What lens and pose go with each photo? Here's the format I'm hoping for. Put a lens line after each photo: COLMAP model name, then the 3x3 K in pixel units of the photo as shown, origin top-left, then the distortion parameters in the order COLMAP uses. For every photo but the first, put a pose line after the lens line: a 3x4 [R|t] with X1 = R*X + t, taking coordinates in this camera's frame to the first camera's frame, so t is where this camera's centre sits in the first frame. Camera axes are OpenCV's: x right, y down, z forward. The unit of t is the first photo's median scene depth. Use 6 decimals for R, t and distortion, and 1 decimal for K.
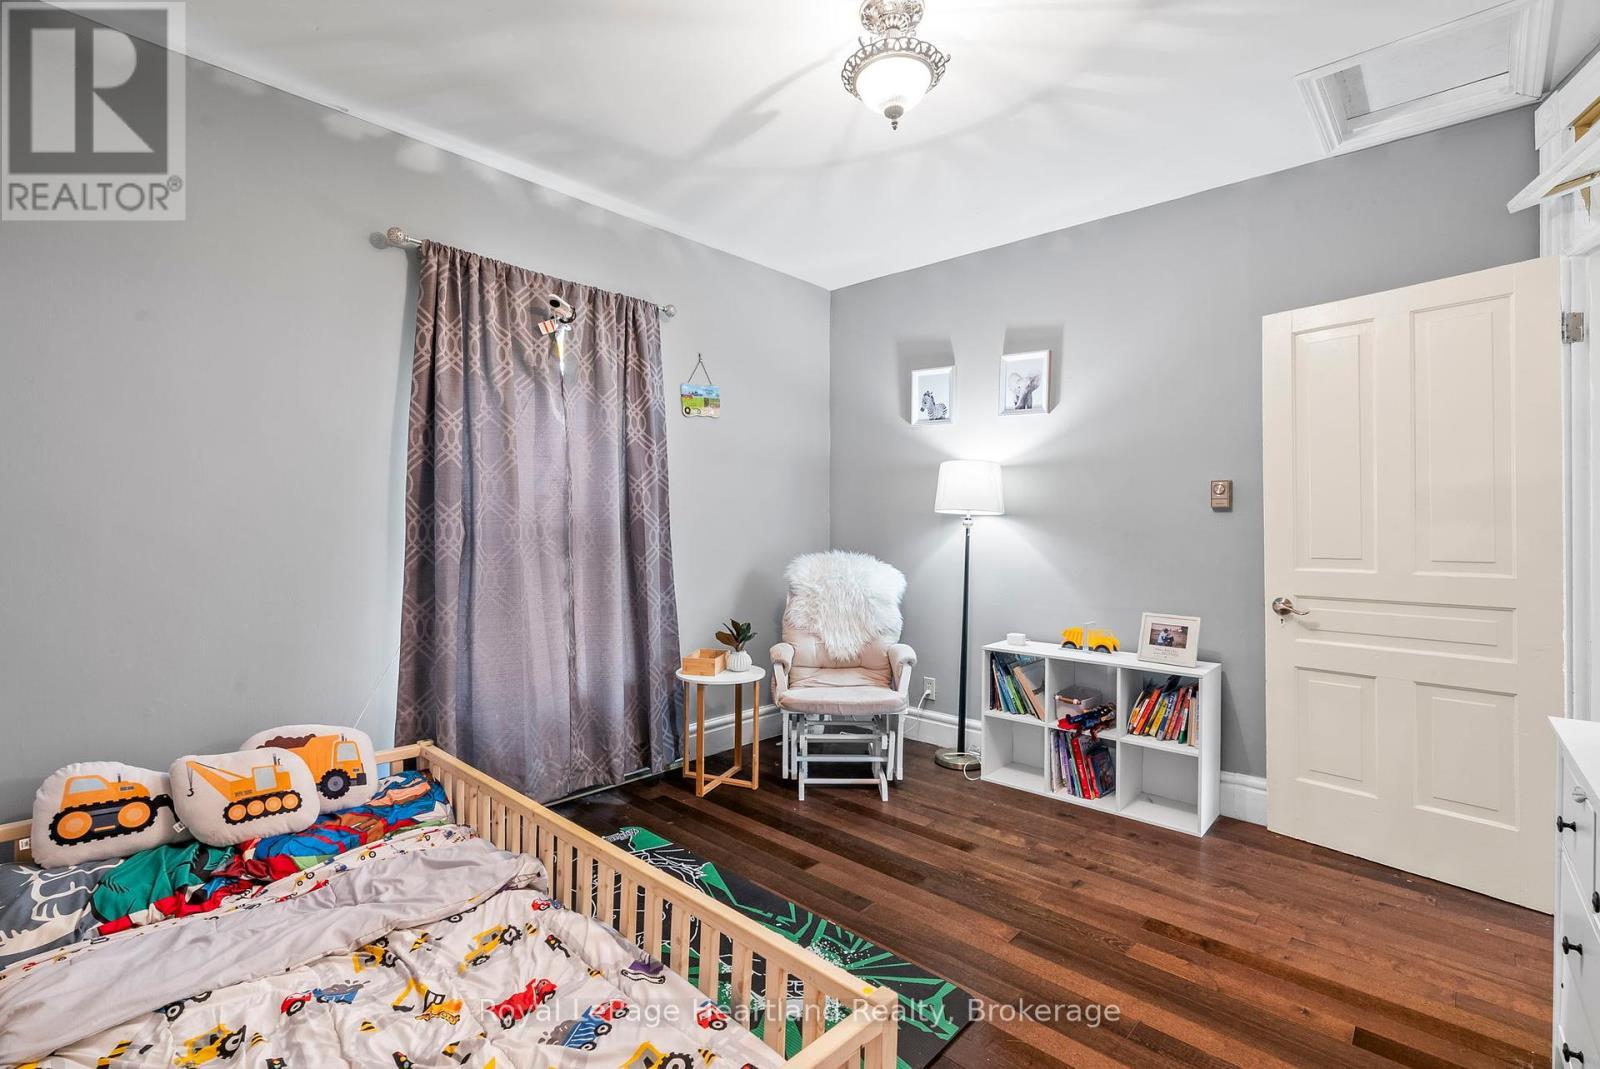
lens RADIAL K [[718.5, 0, 799.2], [0, 718.5, 523.7], [0, 0, 1]] dist [-0.015134, 0.005274]
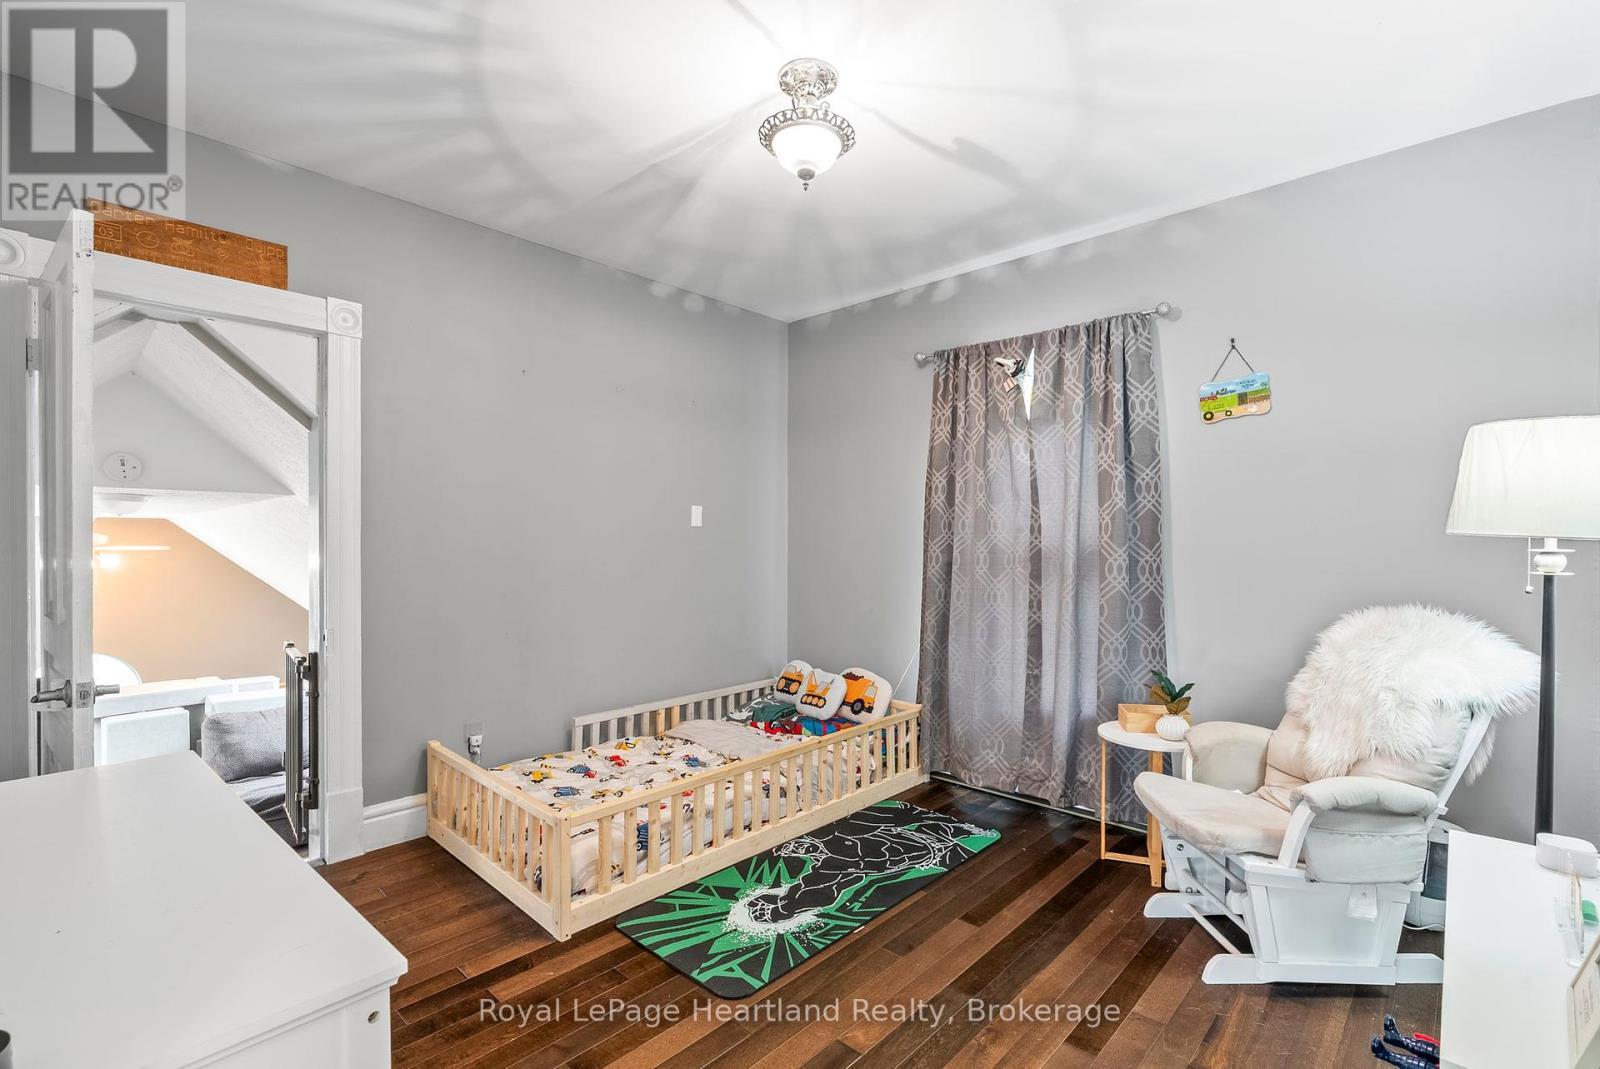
lens RADIAL K [[718.5, 0, 798.9], [0, 718.5, 546.2], [0, 0, 1]] dist [-0.015134, 0.005274]
pose [[0.007532, 0.000552, -0.999971, 0.835089], [-0.002378, 0.999997, 0.000534, -0.011992], [0.999969, 0.002374, 0.007533, 0.677524]]
